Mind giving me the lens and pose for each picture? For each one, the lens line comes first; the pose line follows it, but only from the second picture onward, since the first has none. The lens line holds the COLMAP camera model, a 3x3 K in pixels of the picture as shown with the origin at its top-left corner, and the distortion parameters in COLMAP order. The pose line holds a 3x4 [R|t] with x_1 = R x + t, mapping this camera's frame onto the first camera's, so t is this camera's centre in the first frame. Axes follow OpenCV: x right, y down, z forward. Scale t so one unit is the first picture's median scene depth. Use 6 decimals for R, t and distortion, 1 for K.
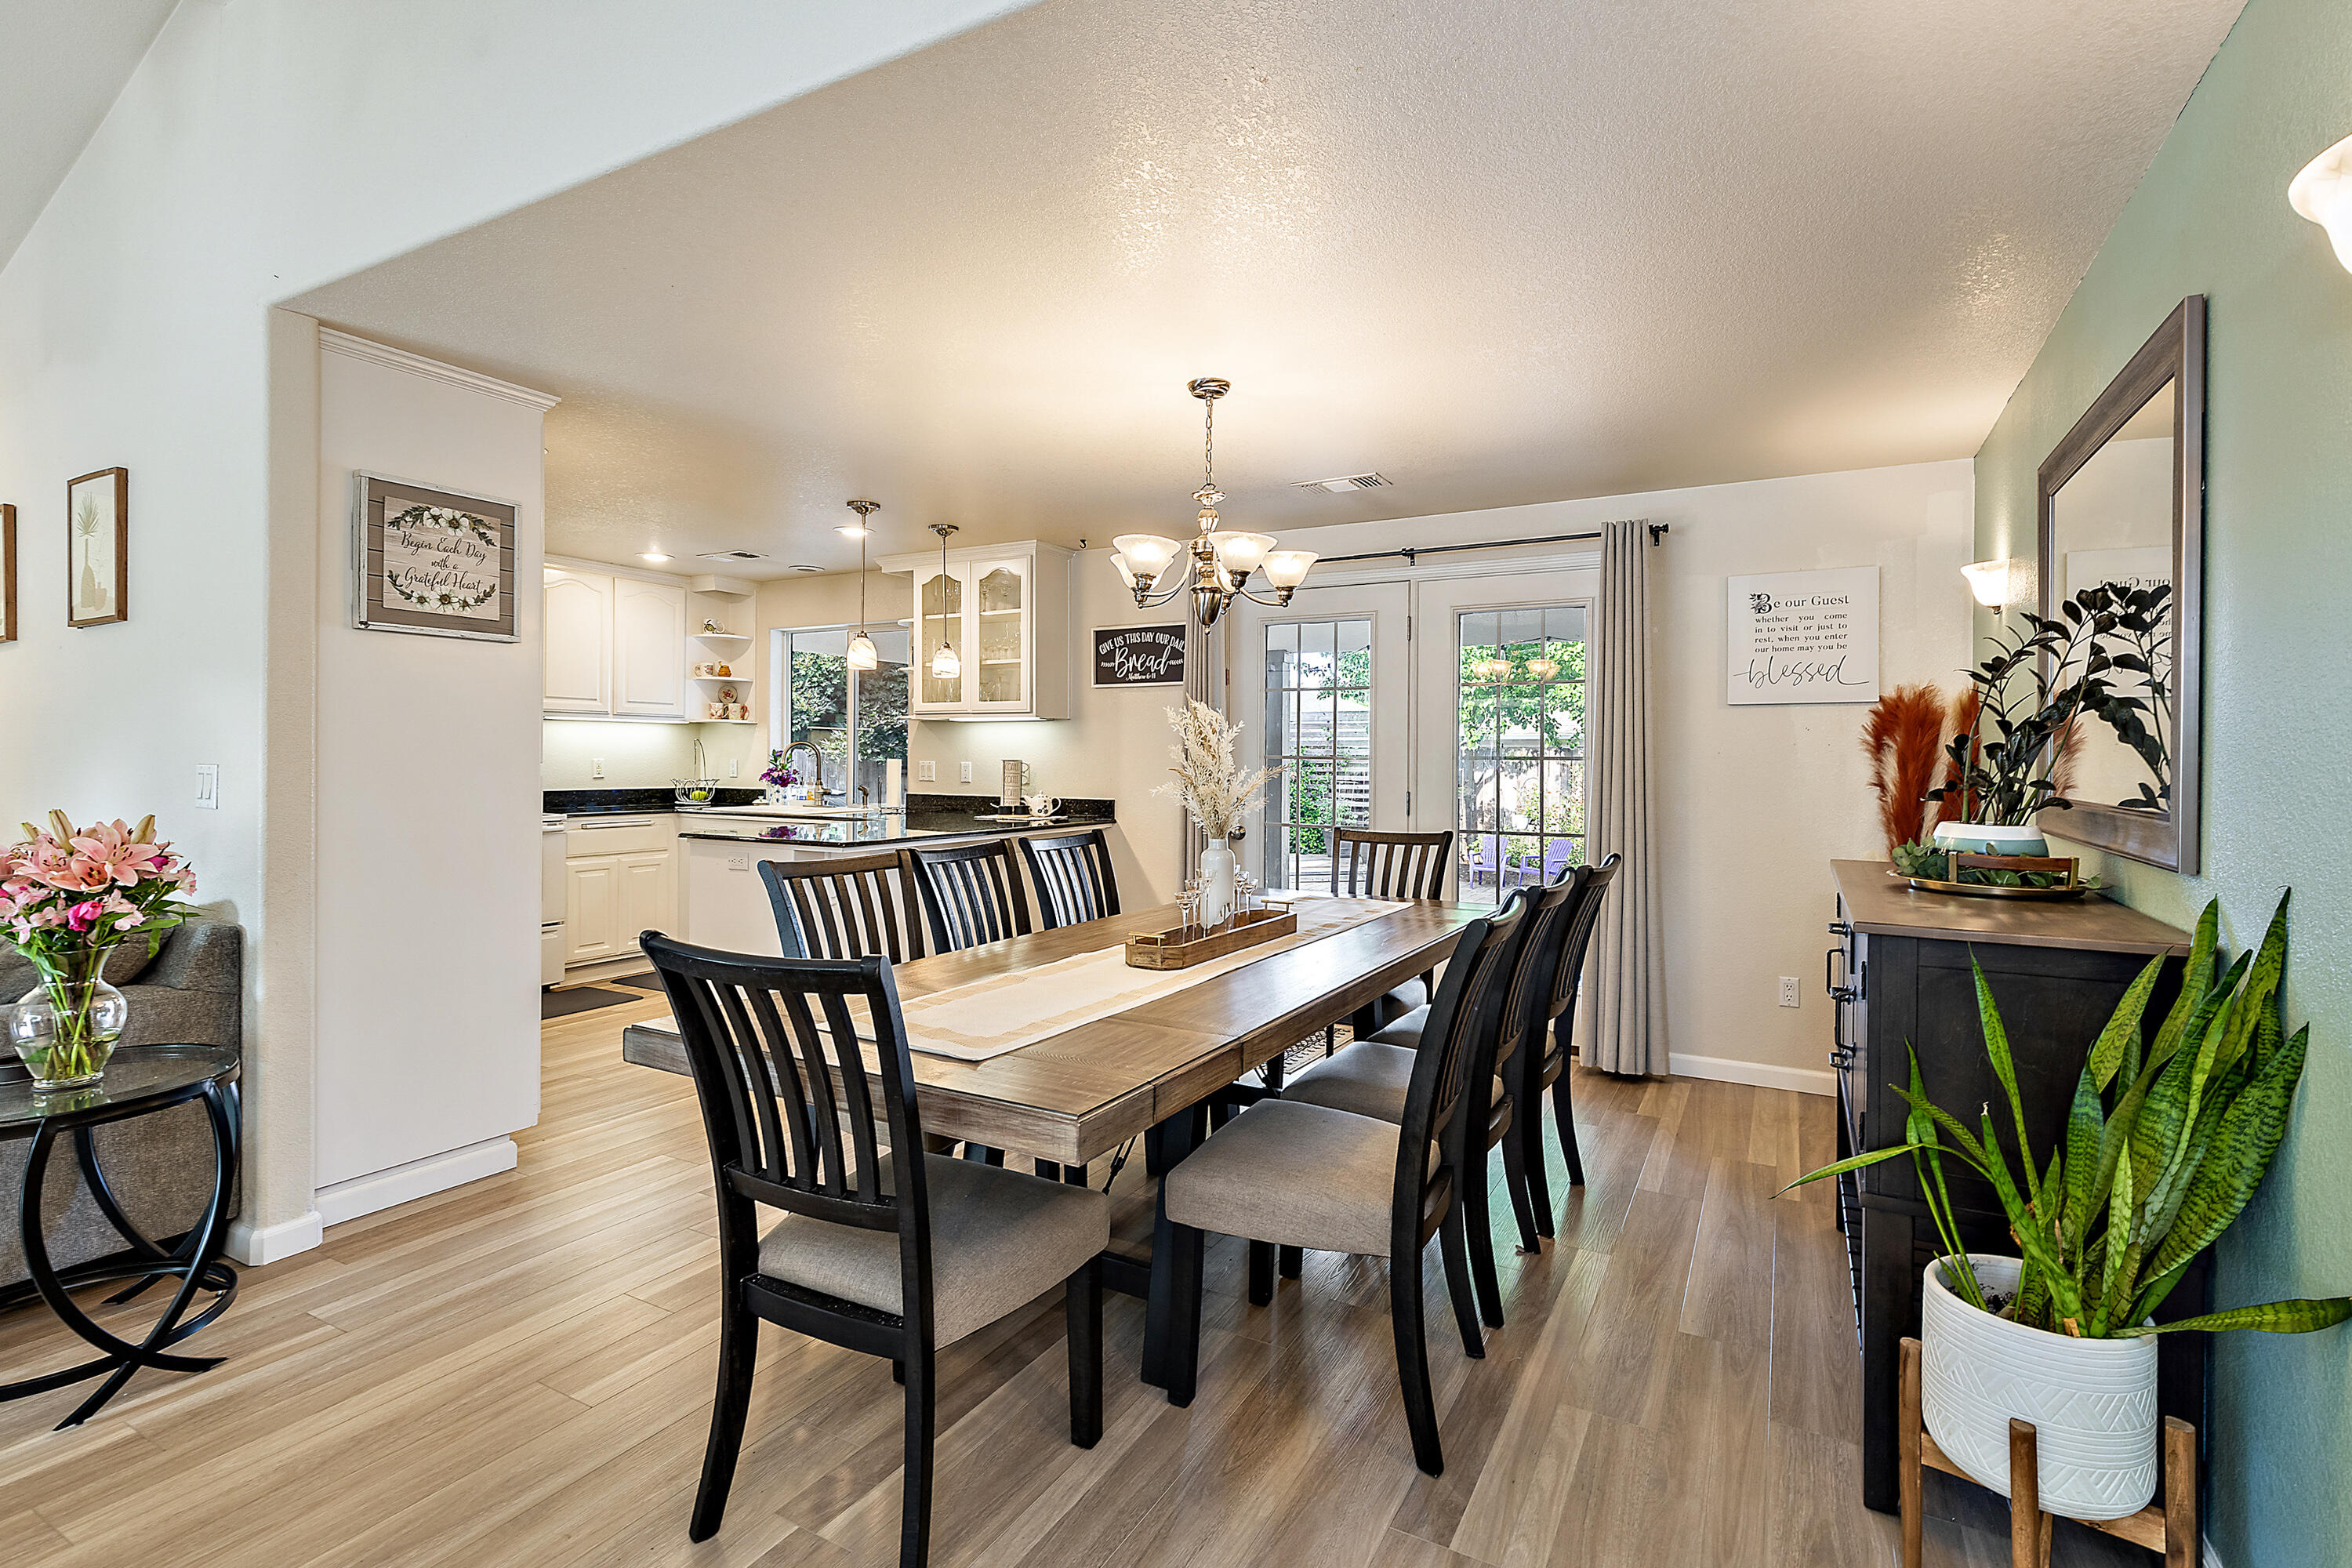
lens RADIAL K [[1089.6, 0, 1179.1], [0, 1089.6, 774.2], [0, 0, 1]] dist [0.007749, -0.000568]
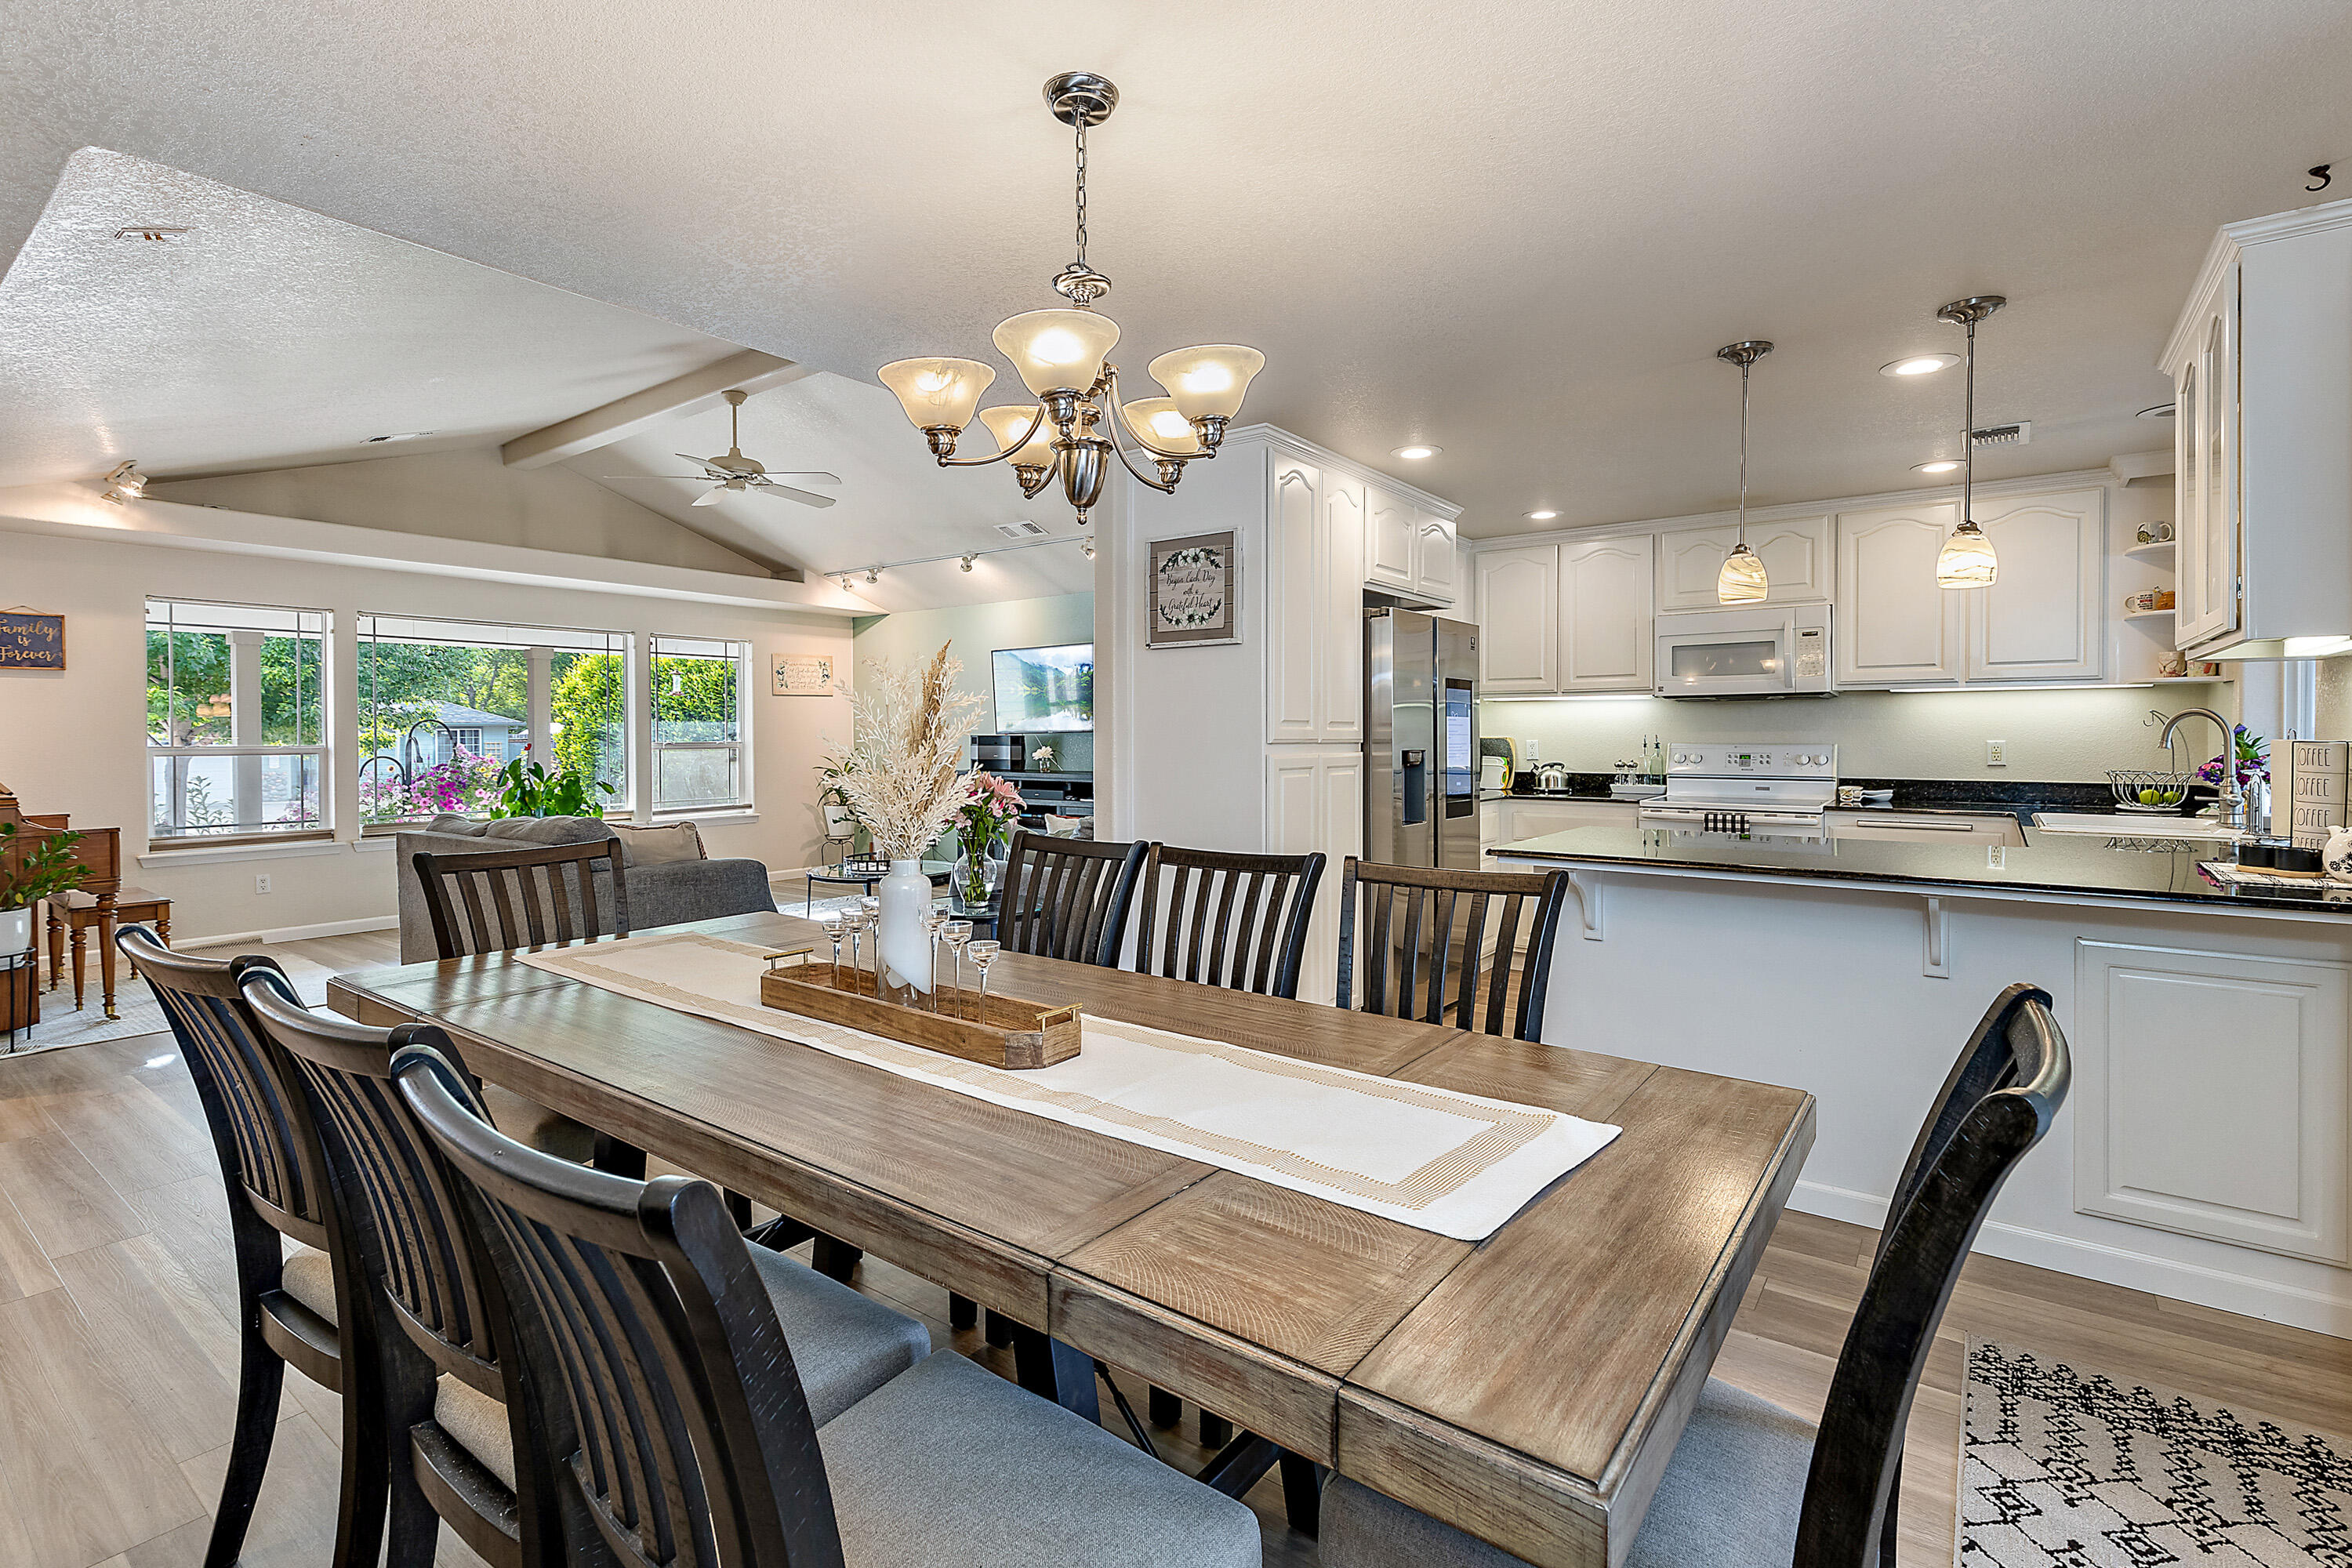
lens RADIAL K [[1074.4, 0, 1180.8], [0, 1074.4, 747.6], [0, 0, 1]] dist [0.001767, -0.000290]
pose [[-0.136490, 0.003118, -0.990636, 0.323110], [-0.013605, 0.999895, 0.005021, -0.006138], [0.990548, 0.014163, -0.136434, 0.624144]]
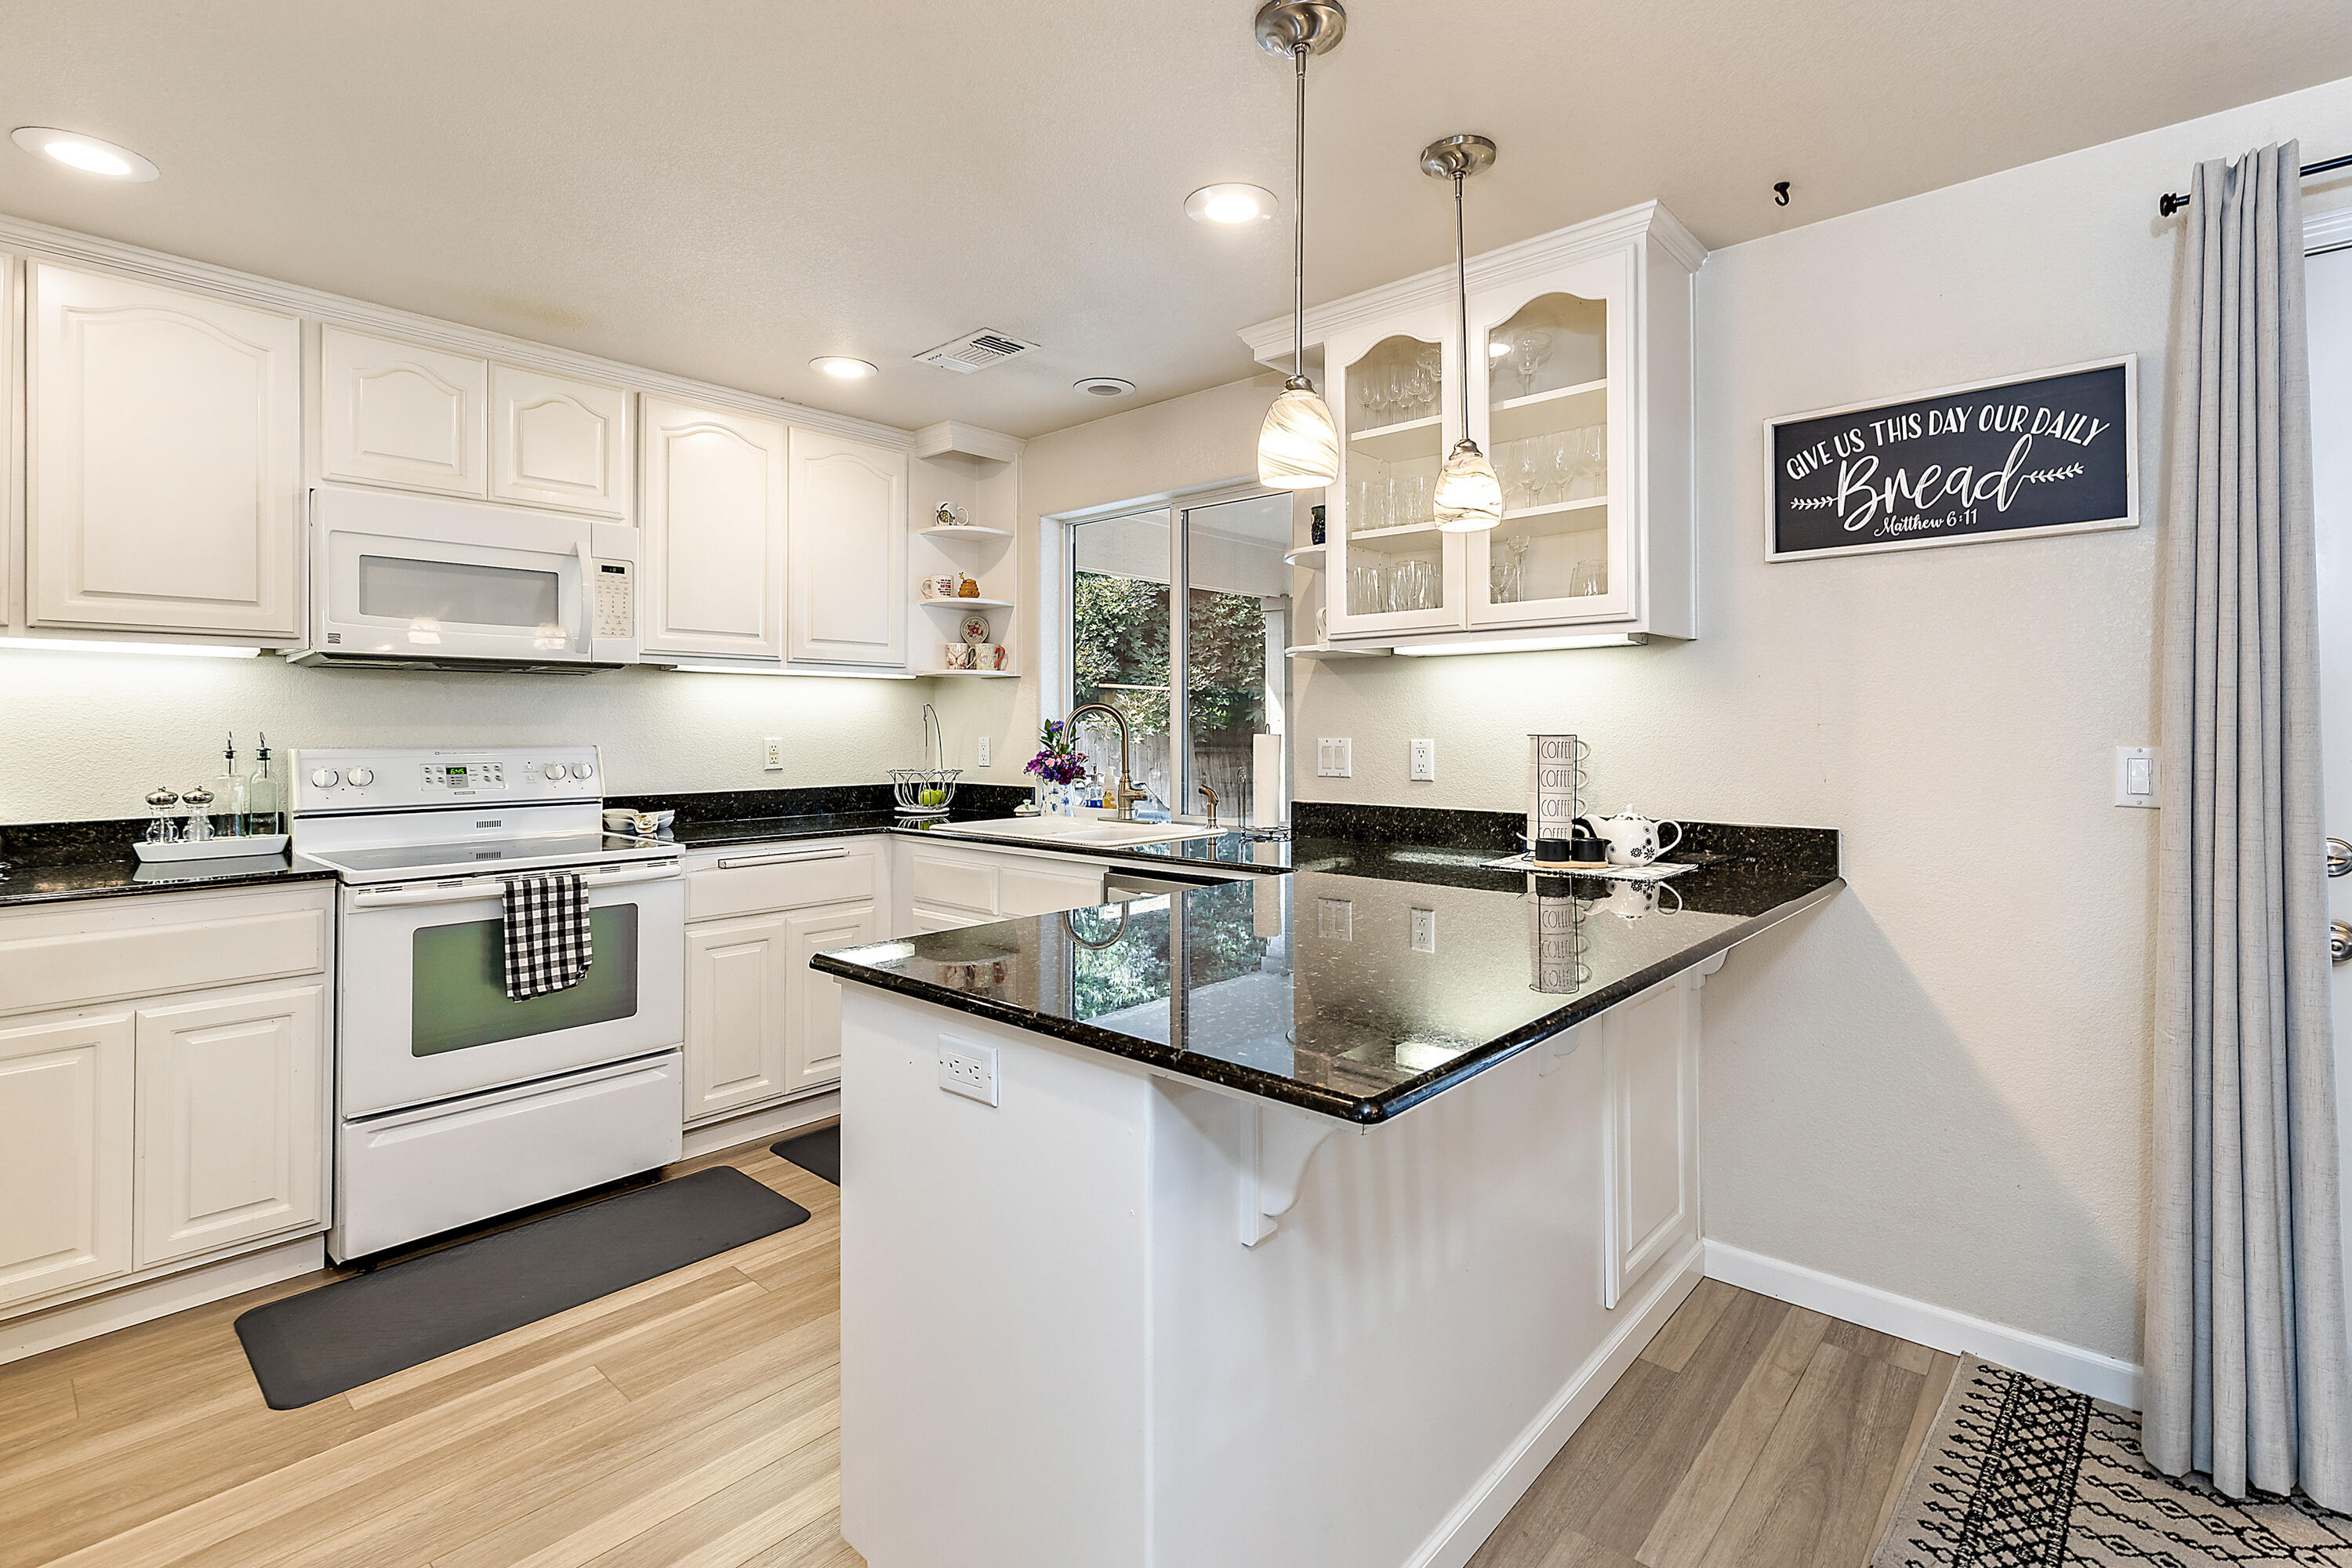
lens RADIAL K [[1080.2, 0, 1180.4], [0, 1080.2, 726.7], [0, 0, 1]] dist [0.002399, -0.000200]
pose [[0.974893, -0.010870, -0.222407, -0.207782], [0.007138, 0.999820, -0.017577, -0.009741], [0.222558, 0.015548, 0.974795, 0.540416]]
